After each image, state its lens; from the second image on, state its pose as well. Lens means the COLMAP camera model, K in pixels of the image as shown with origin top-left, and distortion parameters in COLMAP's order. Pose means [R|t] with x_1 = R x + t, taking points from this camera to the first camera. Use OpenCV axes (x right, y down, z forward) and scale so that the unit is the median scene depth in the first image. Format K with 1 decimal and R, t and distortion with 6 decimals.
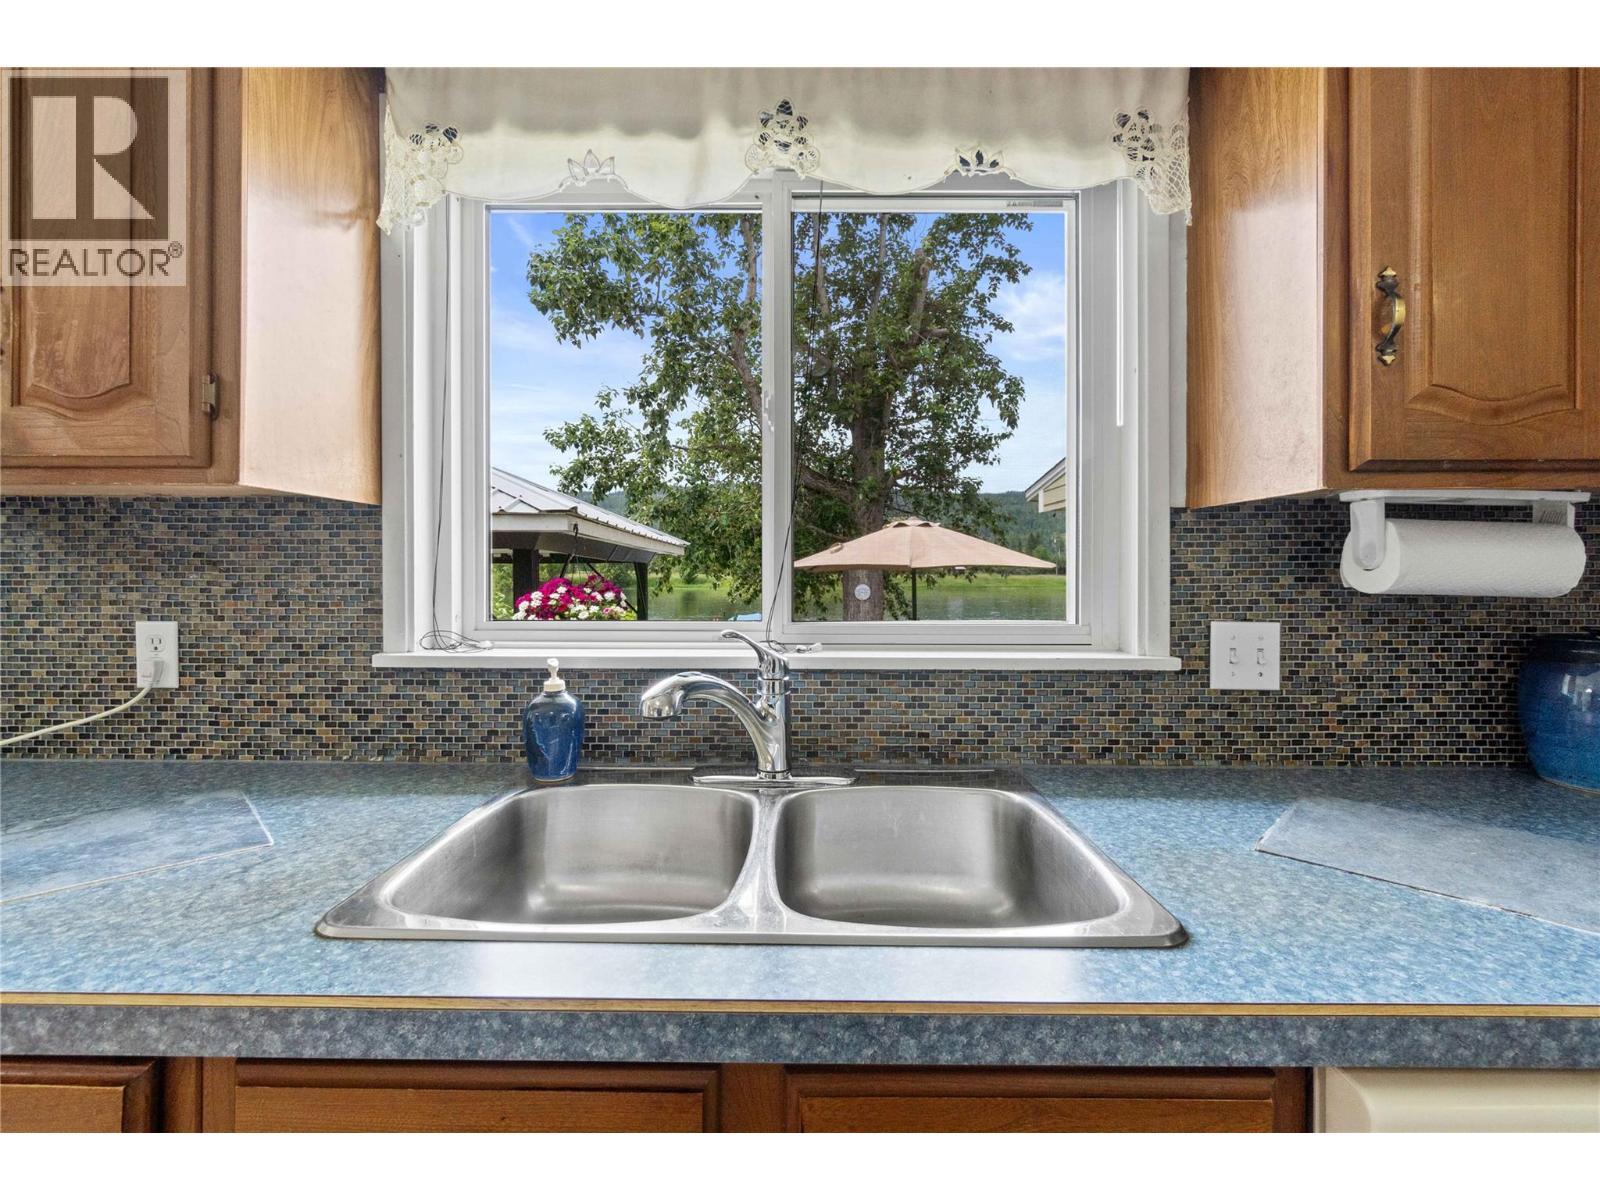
lens RADIAL K [[695.0, 0, 794.8], [0, 695.0, 569.3], [0, 0, 1]] dist [-0.005142, 0.000021]
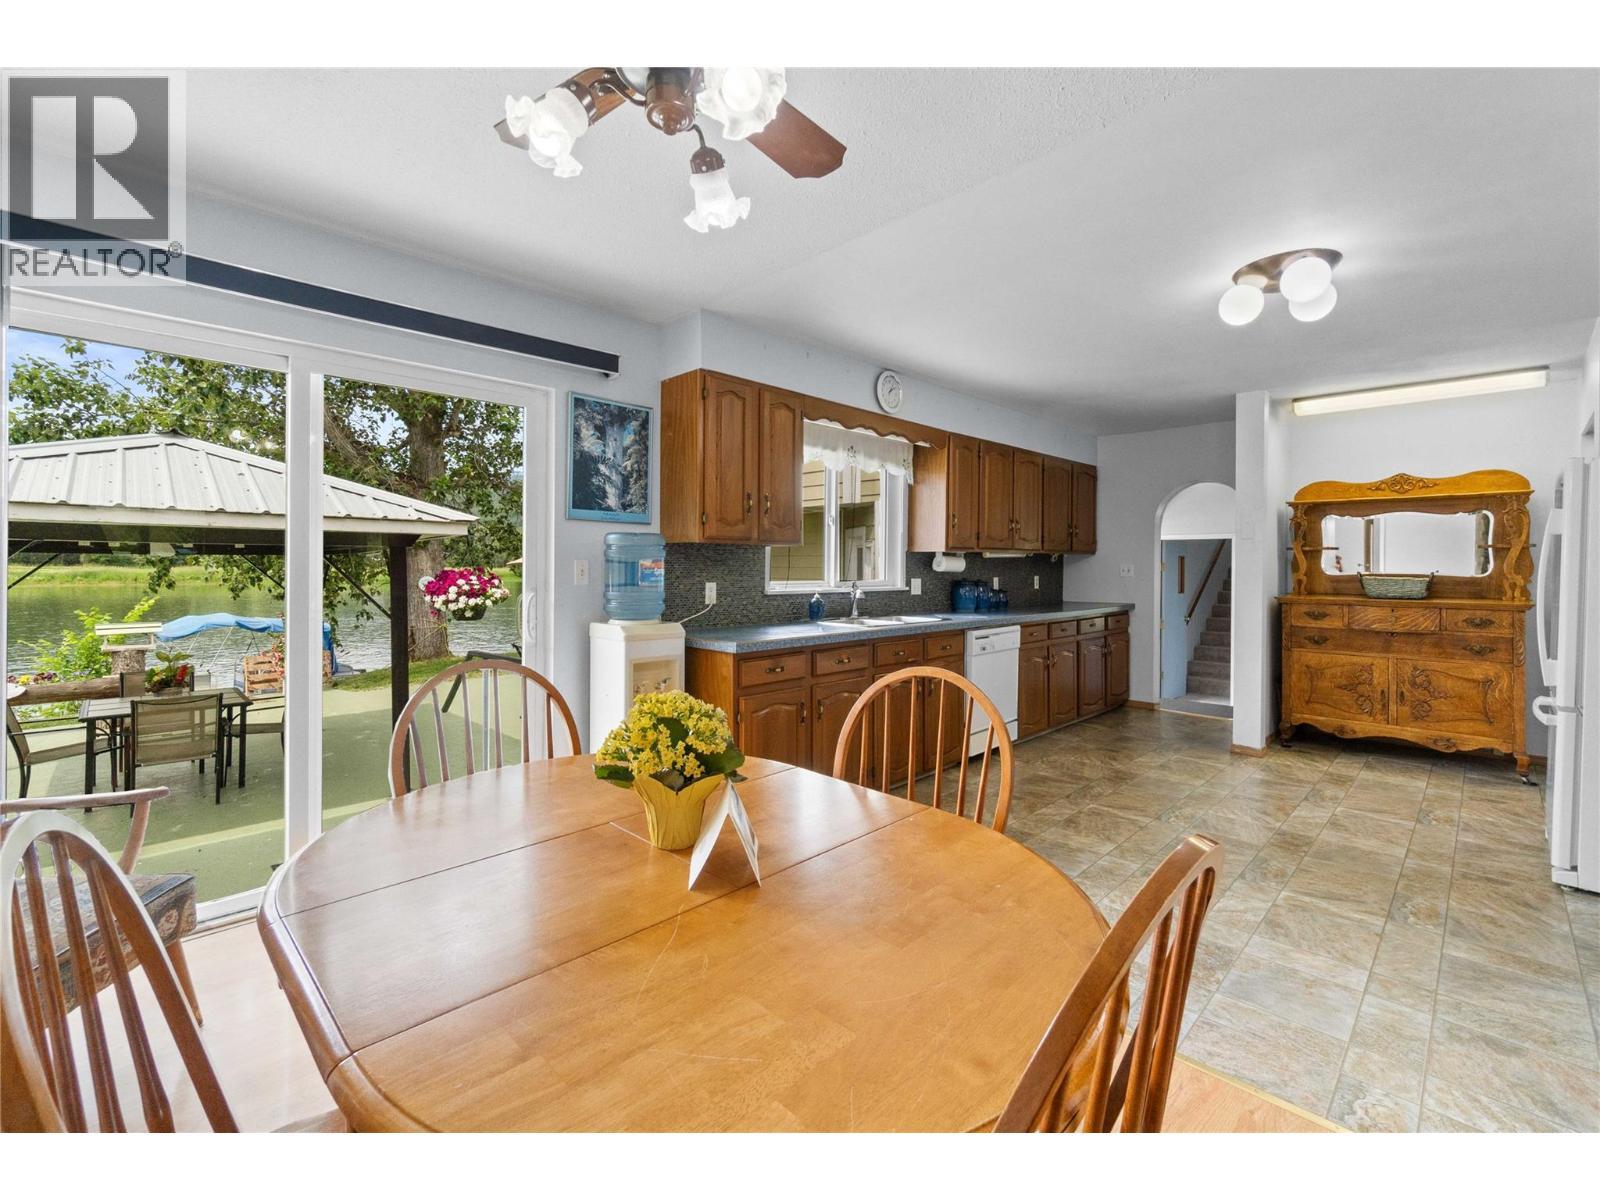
lens RADIAL K [[708.7, 0, 799.4], [0, 708.7, 562.1], [0, 0, 1]] dist [0.000585, 0.000402]
pose [[0.701229, 0.004700, 0.712921, -2.911450], [-0.004970, 0.999986, -0.001704, -0.013088], [-0.712919, -0.002348, 0.701243, -1.506838]]
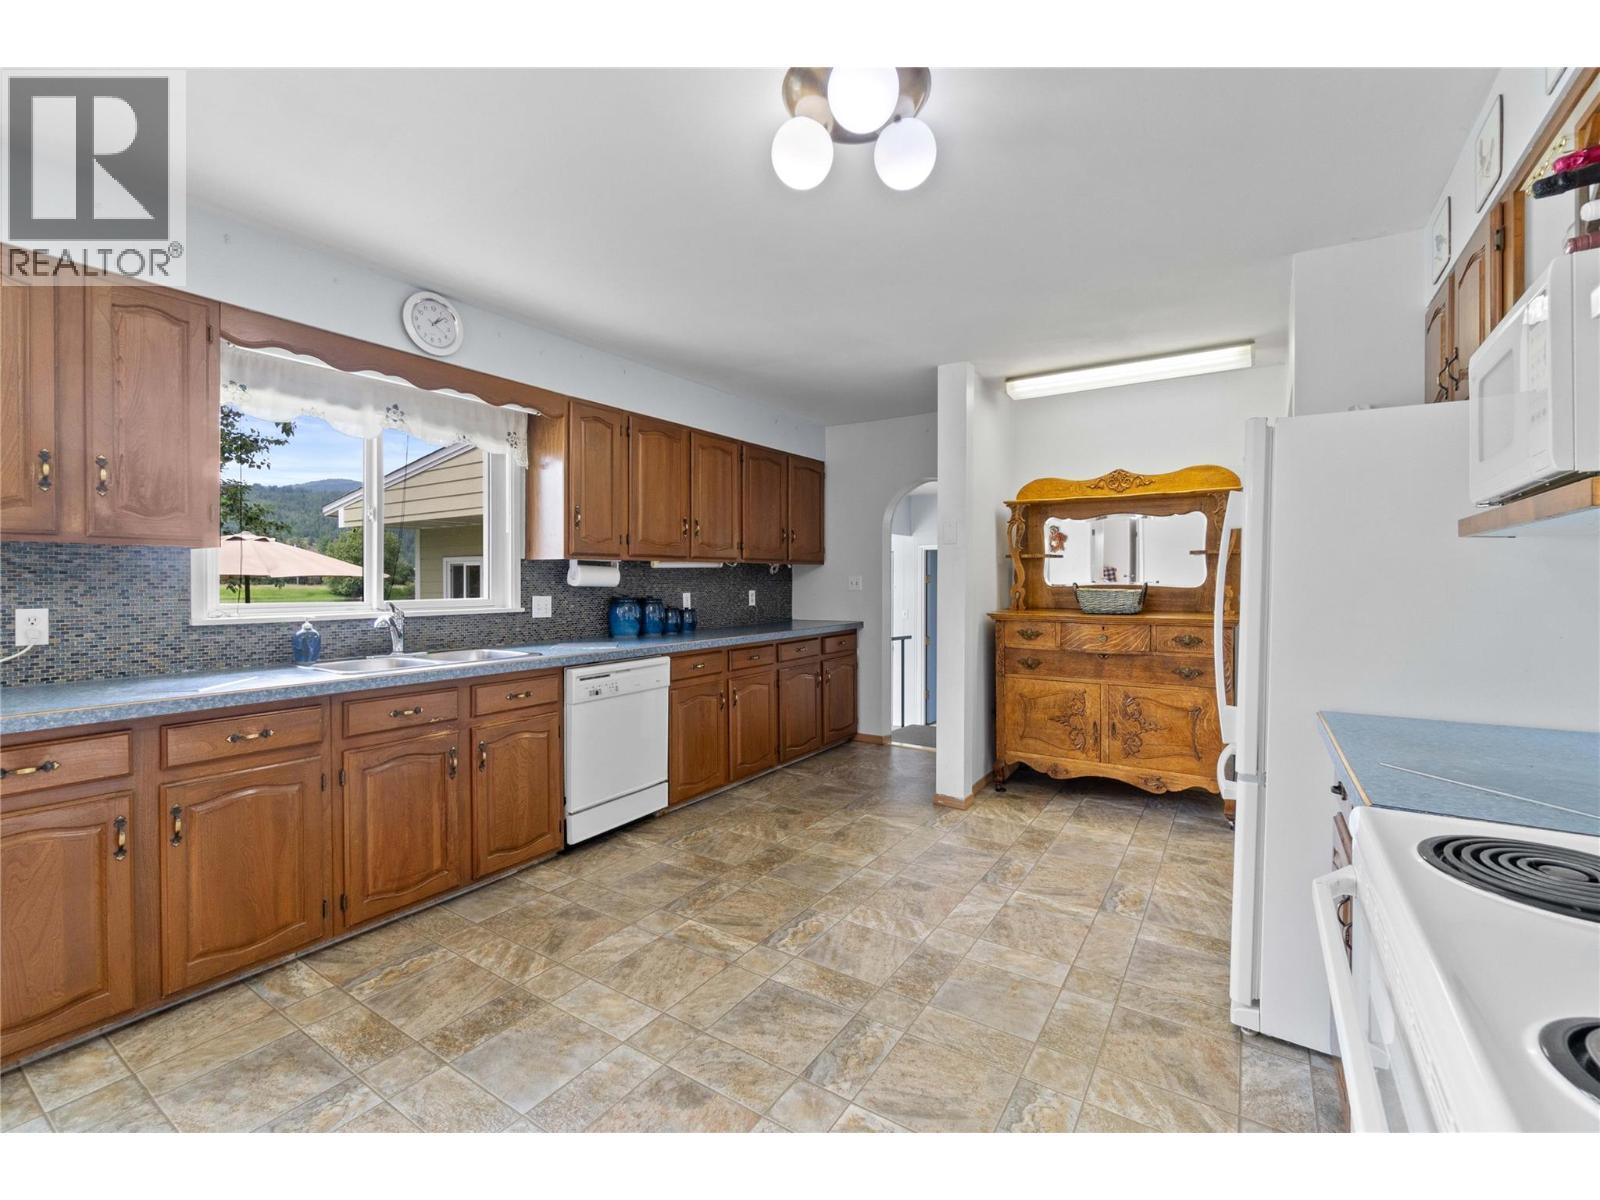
lens RADIAL K [[698.8, 0, 797.3], [0, 698.8, 579.3], [0, 0, 1]] dist [-0.004278, -0.000495]
pose [[0.548528, -0.002006, 0.836130, -1.350134], [0.000753, 0.999998, 0.001905, -0.004077], [-0.836132, -0.000416, 0.548529, -1.687952]]
